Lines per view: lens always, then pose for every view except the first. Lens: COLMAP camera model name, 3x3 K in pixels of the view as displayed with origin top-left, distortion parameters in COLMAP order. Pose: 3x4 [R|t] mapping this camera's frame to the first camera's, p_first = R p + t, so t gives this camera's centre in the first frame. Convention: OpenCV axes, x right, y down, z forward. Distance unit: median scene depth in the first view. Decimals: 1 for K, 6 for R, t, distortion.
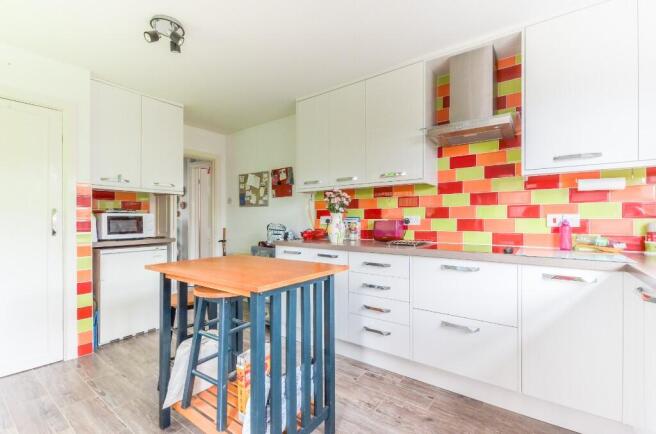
lens RADIAL K [[281.7, 0, 331.9], [0, 281.7, 217.5], [0, 0, 1]] dist [-0.004183, -0.000091]
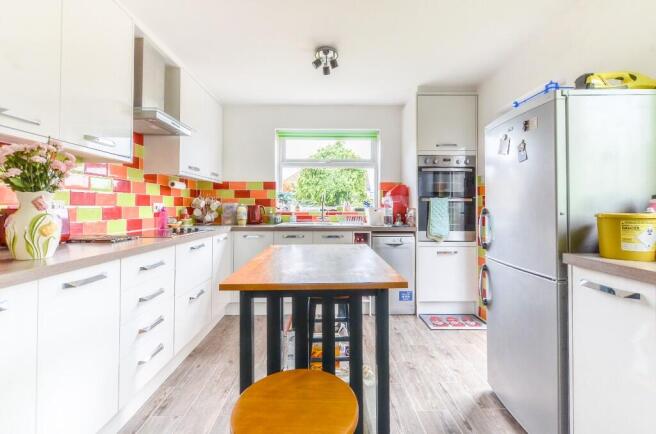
lens RADIAL K [[281.7, 0, 329.9], [0, 281.7, 211.5], [0, 0, 1]] dist [-0.004183, -0.000091]
pose [[-0.589563, -0.012346, 0.807628, -0.757859], [-0.002231, 0.999904, 0.013657, 0.009232], [-0.807719, 0.006250, -0.589534, 1.099340]]
